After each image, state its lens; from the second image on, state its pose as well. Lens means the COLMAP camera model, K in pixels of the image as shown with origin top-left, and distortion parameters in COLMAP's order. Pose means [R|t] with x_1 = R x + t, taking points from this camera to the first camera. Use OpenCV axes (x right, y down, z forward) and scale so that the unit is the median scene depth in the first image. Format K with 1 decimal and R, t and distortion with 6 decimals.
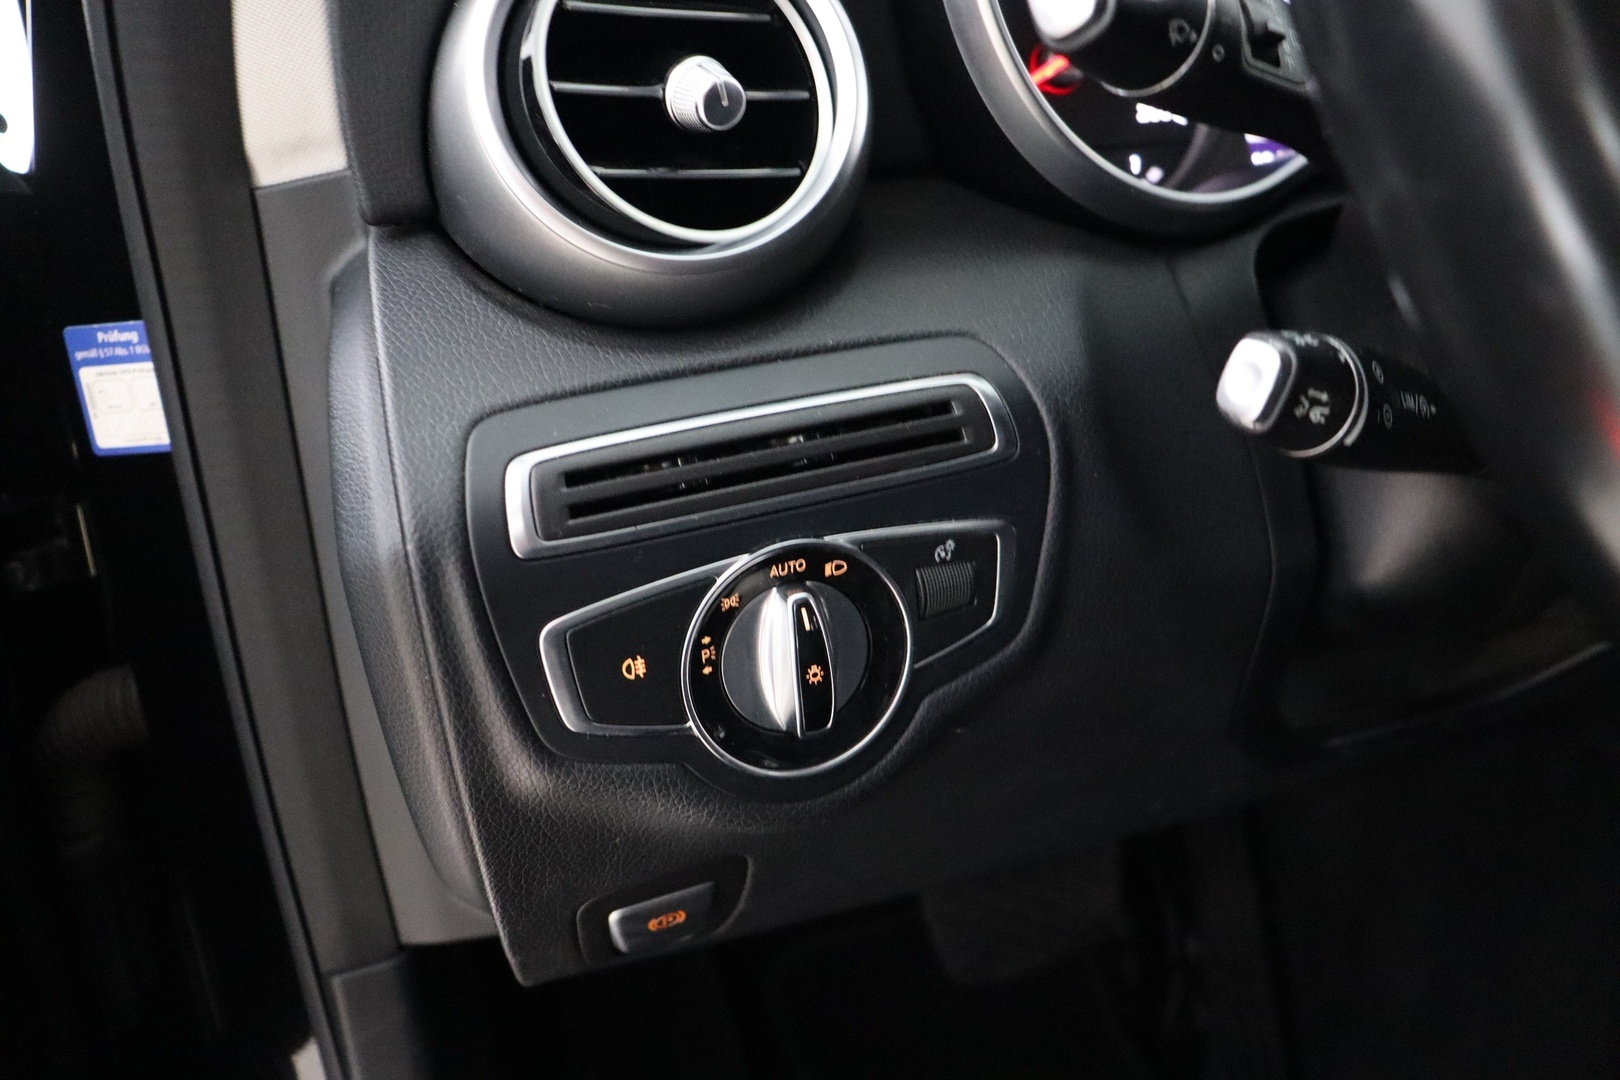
lens RADIAL K [[1309.4, 0, 818.7], [0, 1309.4, 540.9], [0, 0, 1]] dist [-0.167126, 0.094352]
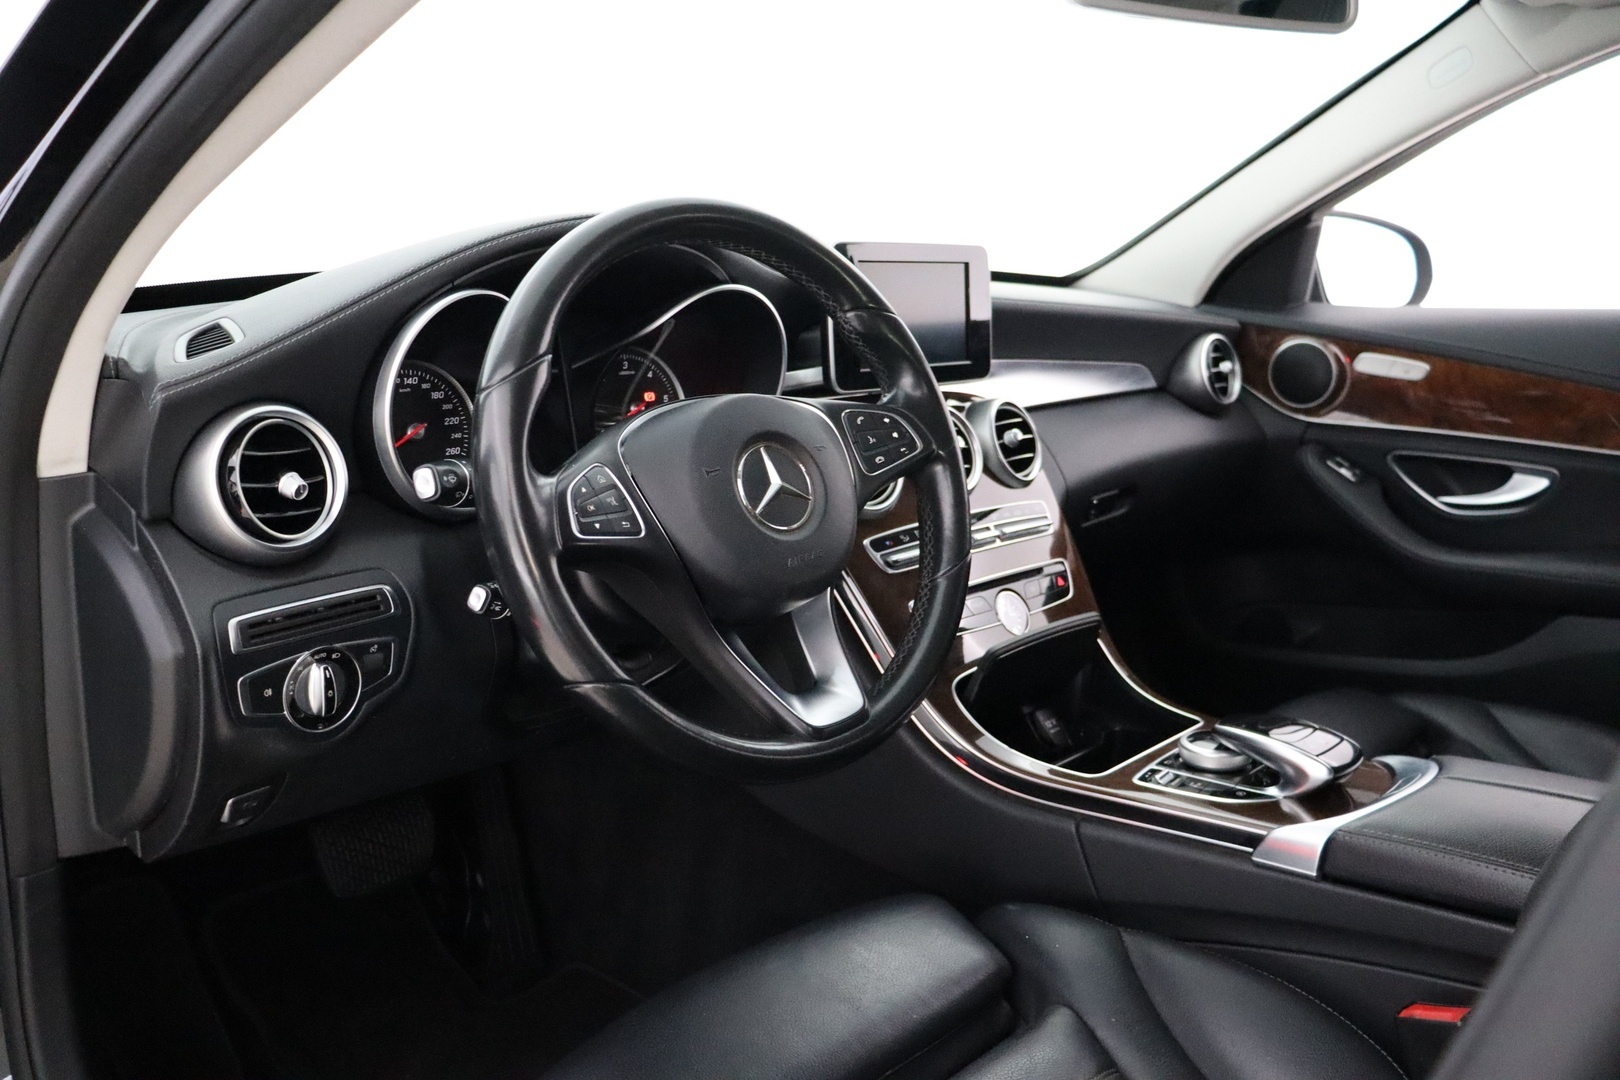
lens RADIAL K [[1309.4, 0, 826.8], [0, 1309.4, 545.6], [0, 0, 1]] dist [-0.167126, 0.094352]
pose [[0.859484, 0.016699, 0.510889, -0.494349], [0.010294, 0.998698, -0.049961, -0.067655], [-0.511059, 0.048200, 0.858193, -1.925868]]
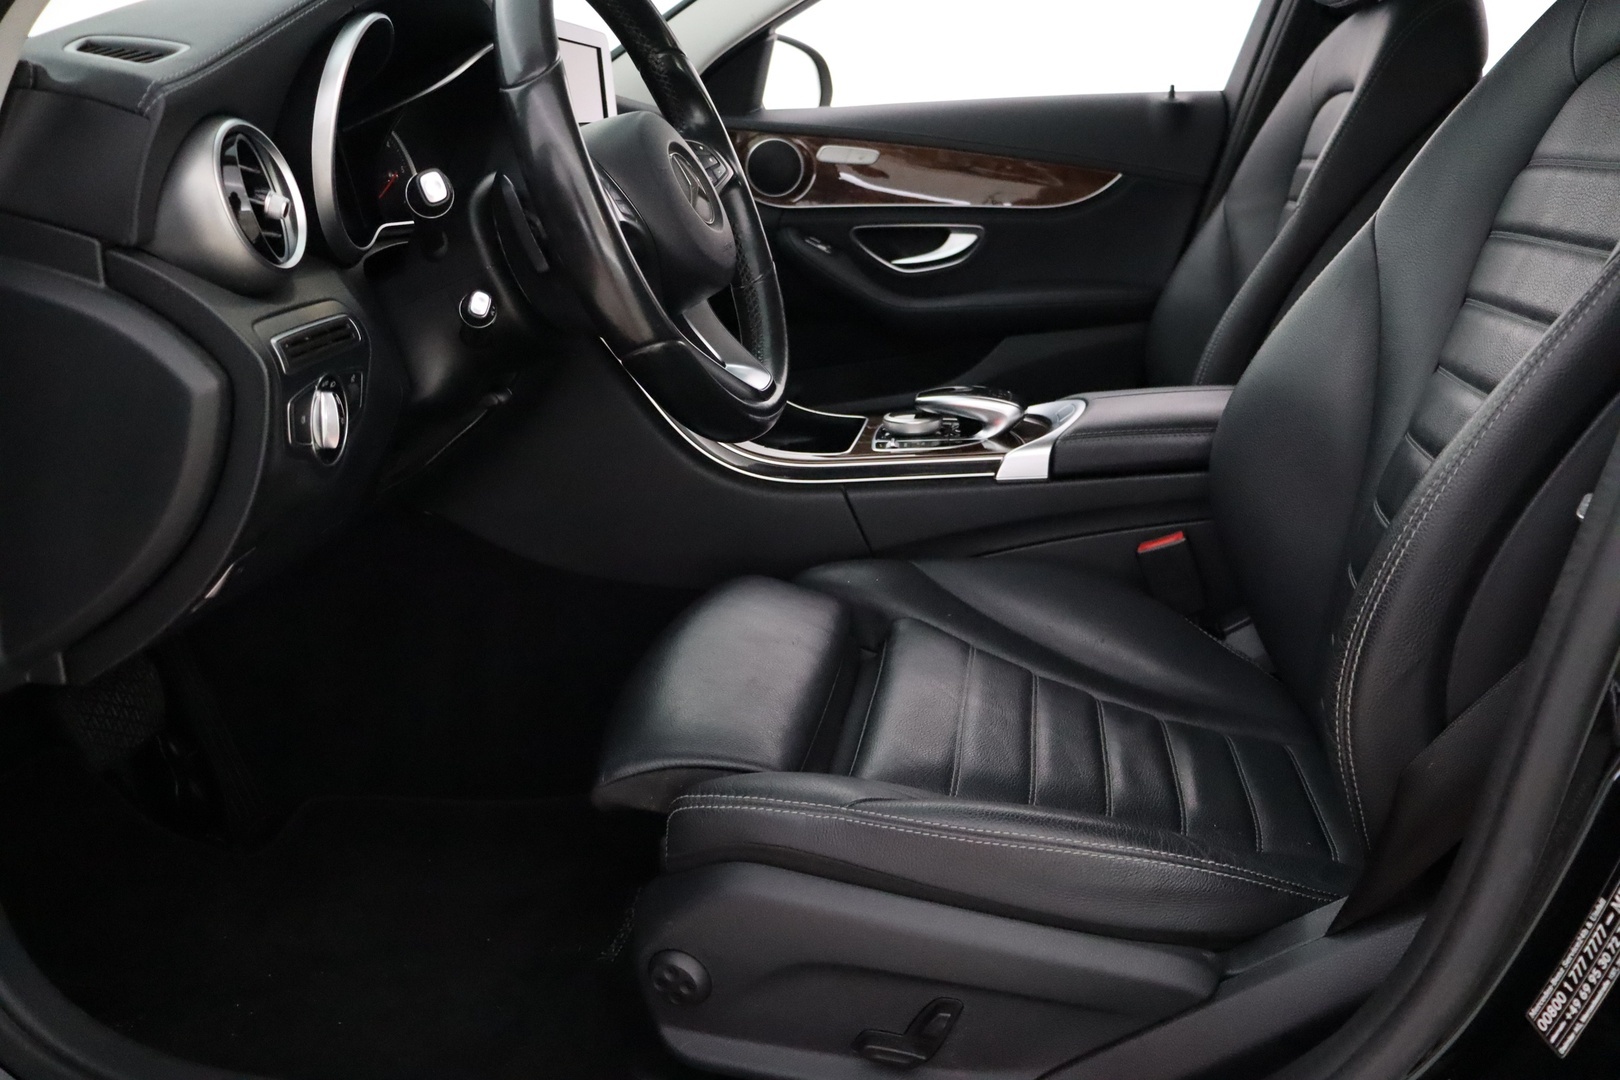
lens RADIAL K [[1309.4, 0, 818.4], [0, 1309.4, 543.0], [0, 0, 1]] dist [-0.167126, 0.094352]
pose [[0.403947, -0.150269, 0.902356, -2.008863], [0.186590, 0.979213, 0.079539, 0.318683], [-0.895551, 0.136241, 0.423588, -0.949712]]
